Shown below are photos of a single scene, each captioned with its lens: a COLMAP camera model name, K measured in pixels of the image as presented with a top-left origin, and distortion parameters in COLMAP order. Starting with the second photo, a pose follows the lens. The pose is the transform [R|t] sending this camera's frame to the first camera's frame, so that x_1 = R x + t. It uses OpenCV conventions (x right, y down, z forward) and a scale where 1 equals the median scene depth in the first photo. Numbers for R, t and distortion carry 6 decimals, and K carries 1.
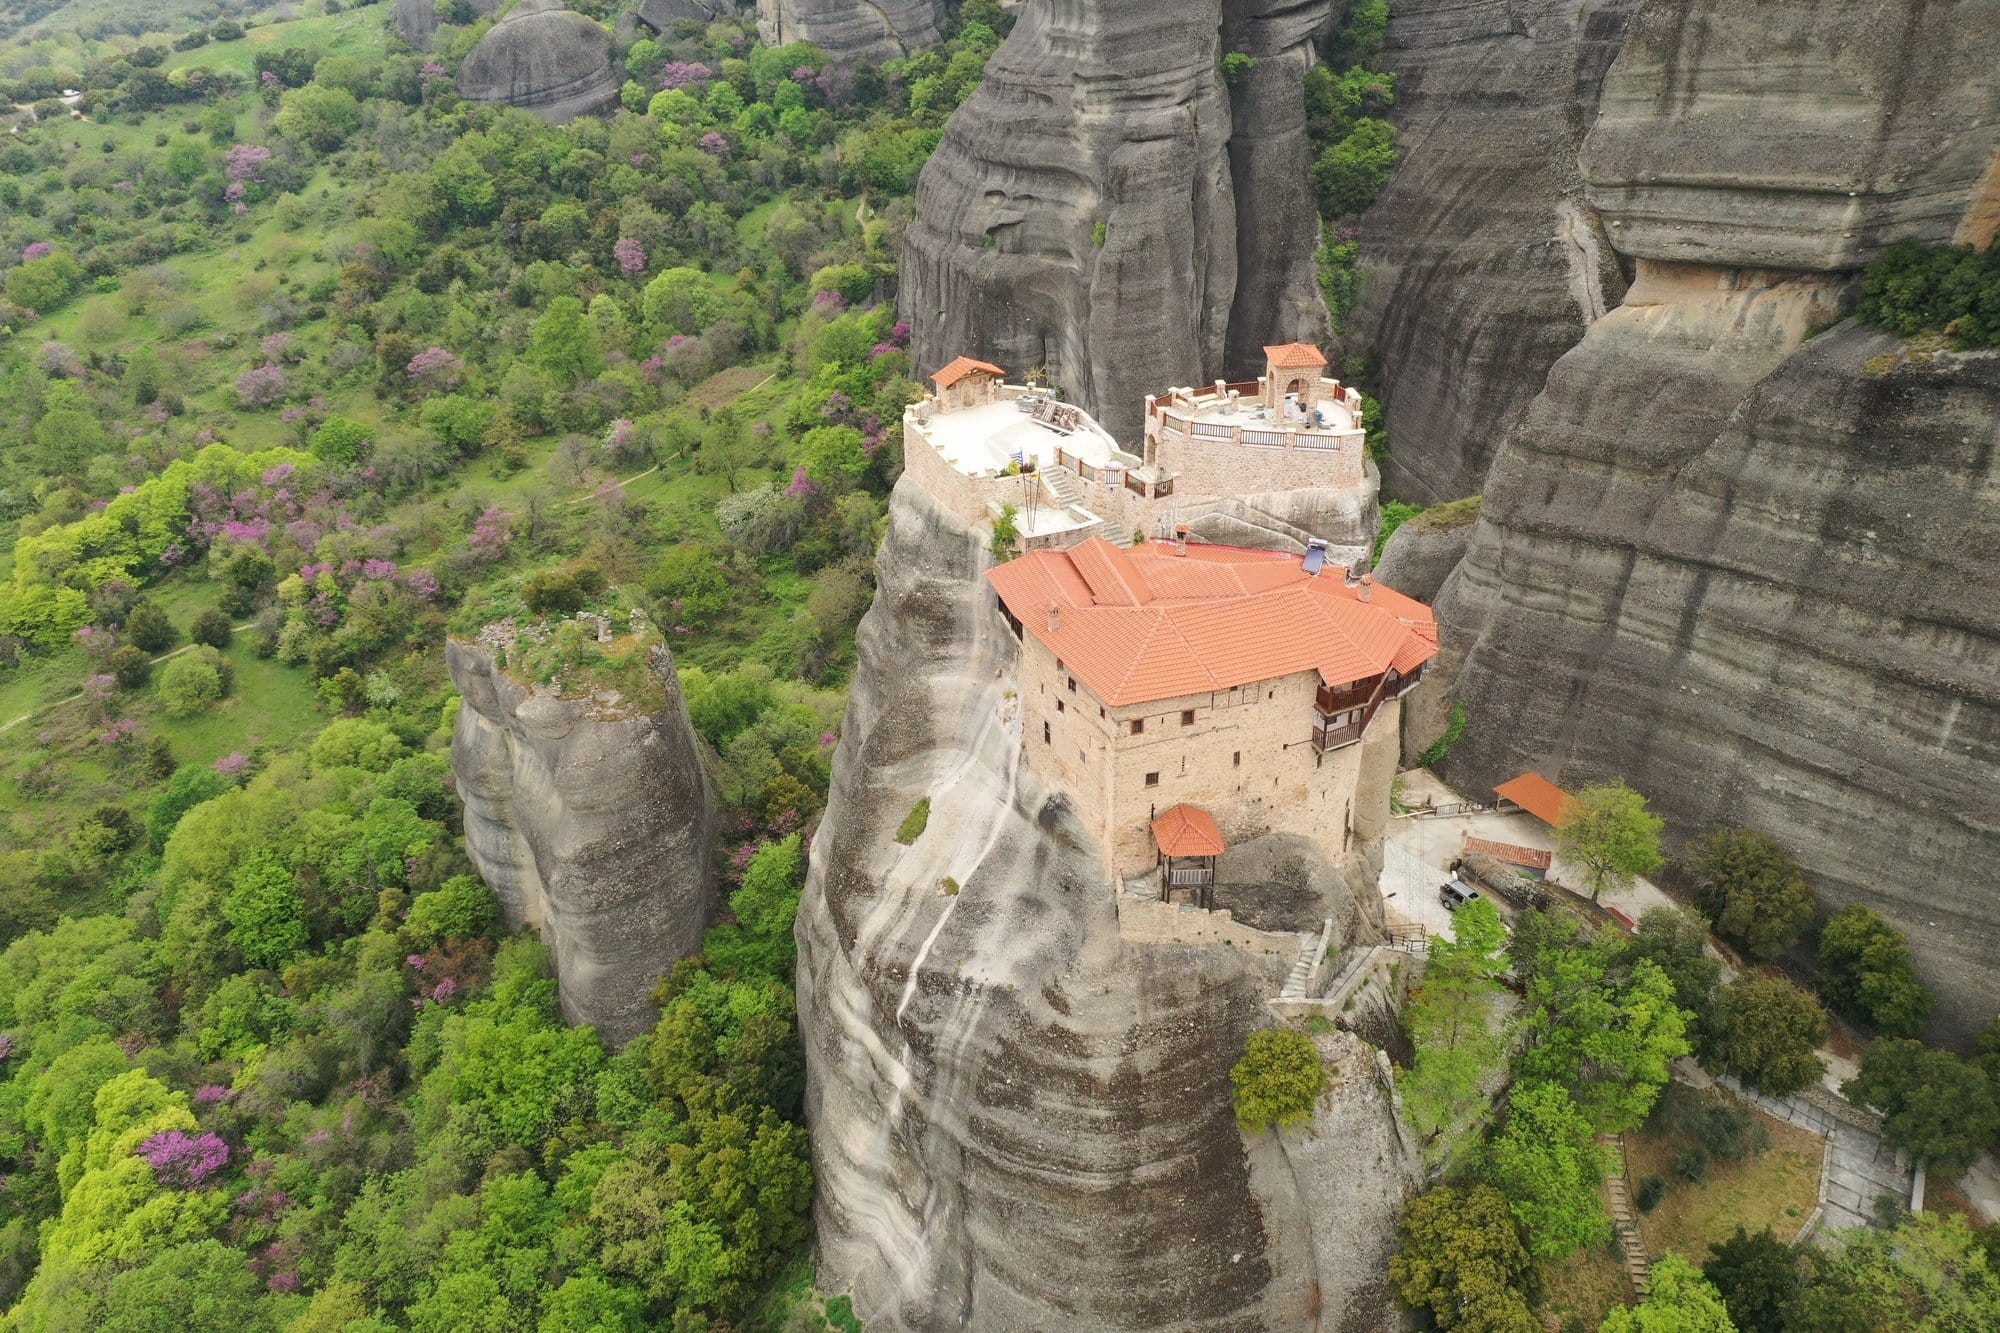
lens RADIAL K [[1599.3, 0, 992.8], [0, 1599.3, 673.0], [0, 0, 1]] dist [0.011929, 0.011857]
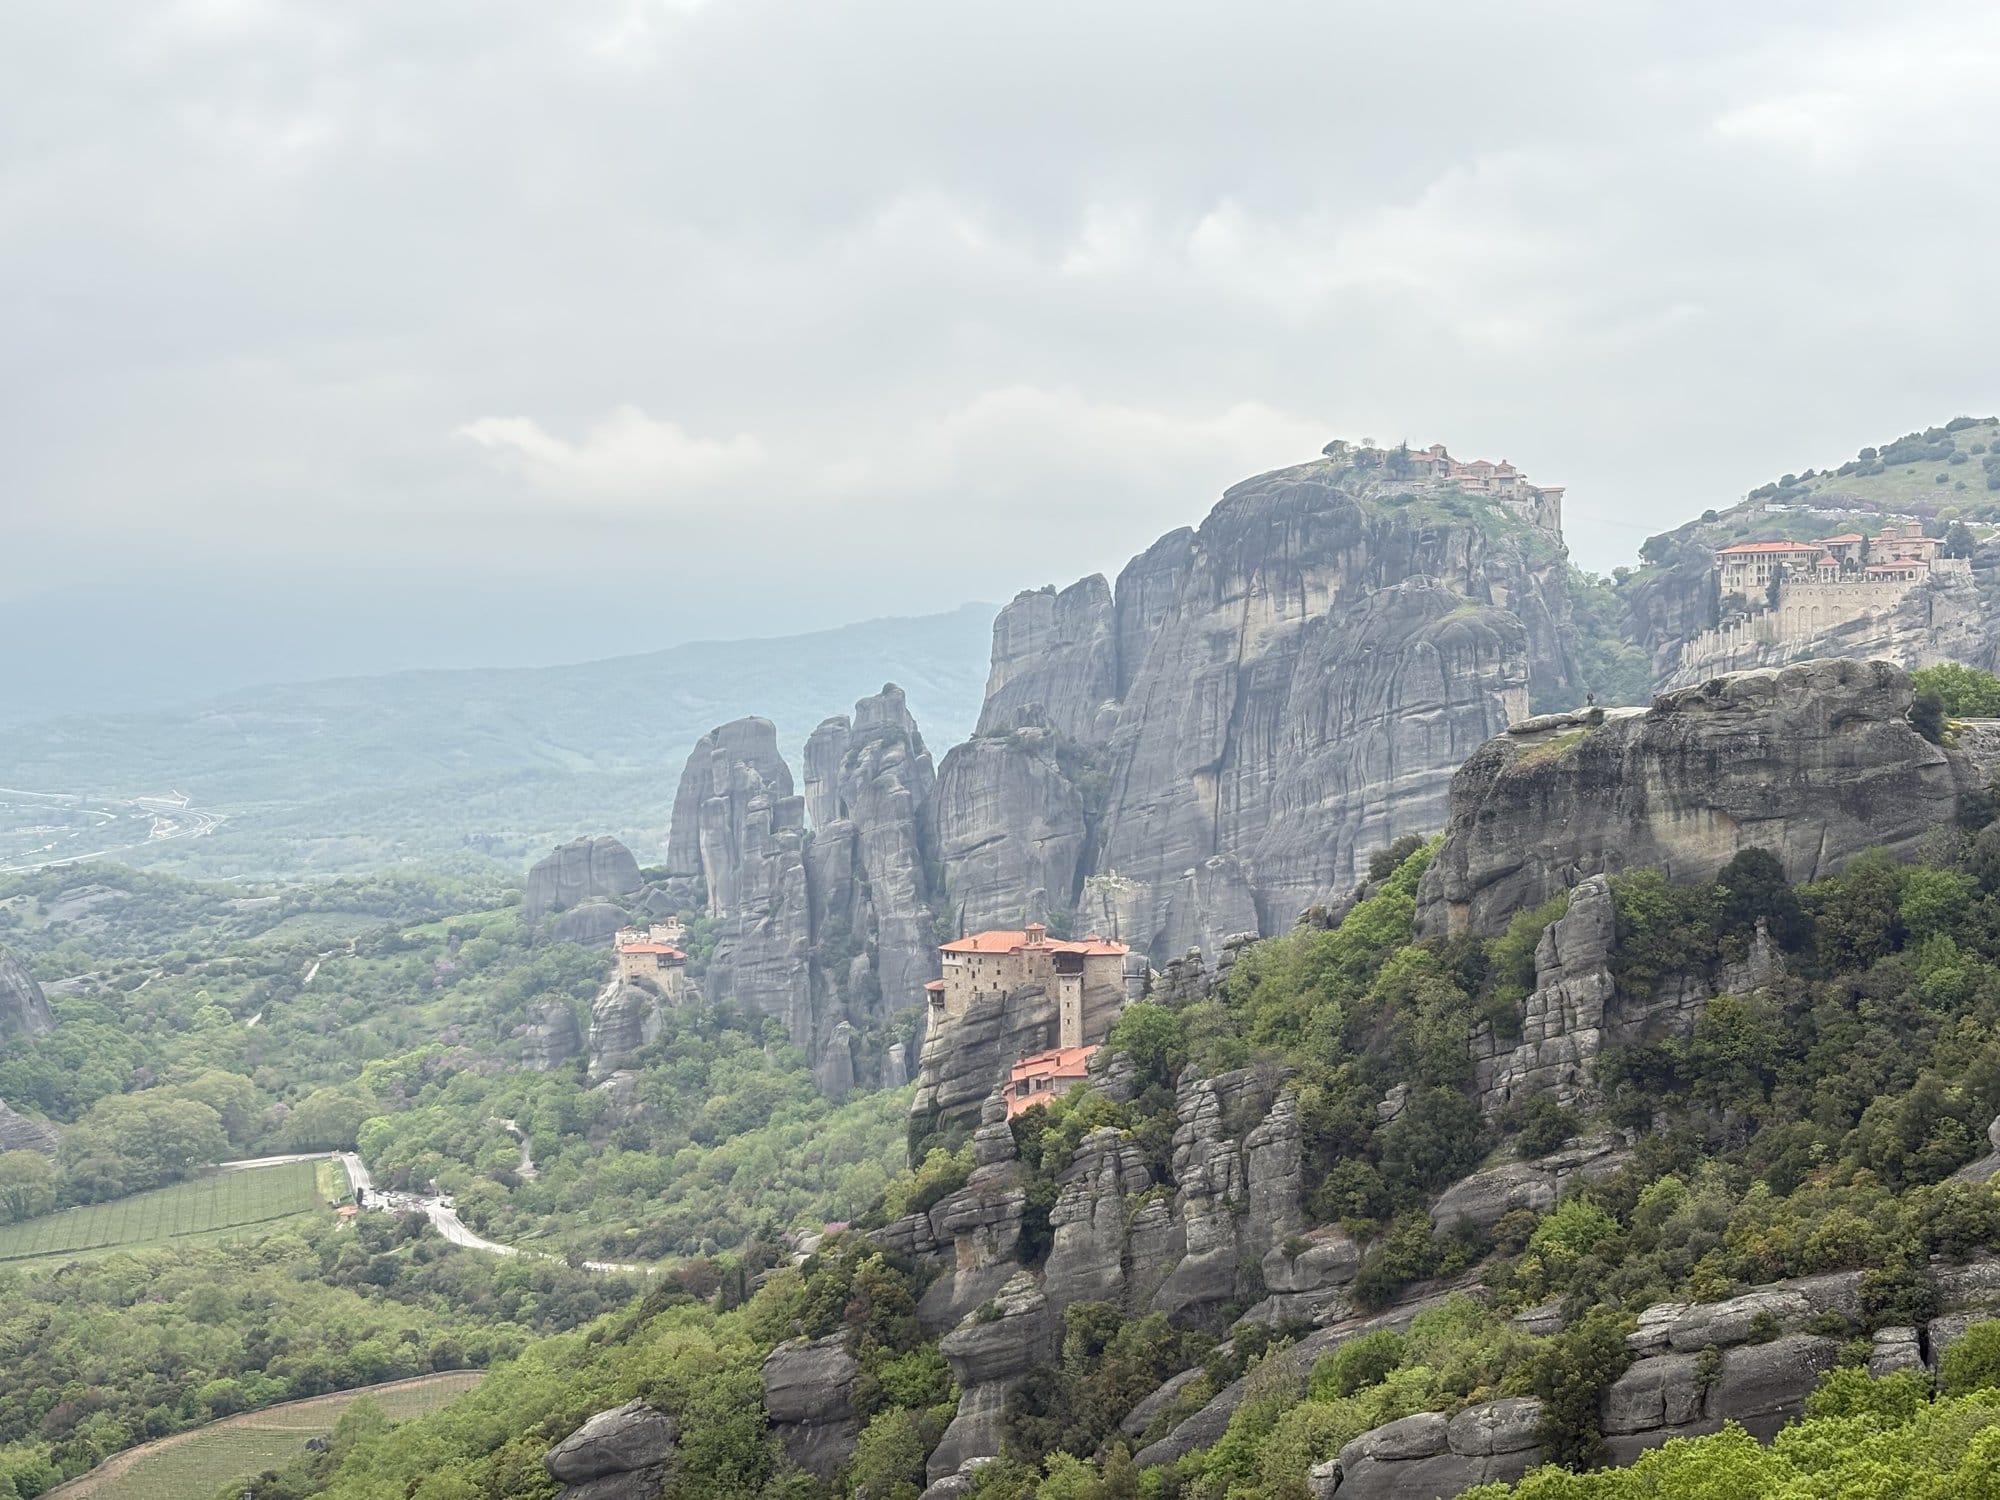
lens RADIAL K [[2994.1, 0, 1100.7], [0, 2994.1, 711.4], [0, 0, 1]] dist [0.022927, 0.000000]
pose [[0.991955, 0.001276, -0.126587, 1.389241], [-0.061727, 0.877899, -0.474851, 1.896294], [0.110524, 0.478845, 0.870915, -3.918758]]
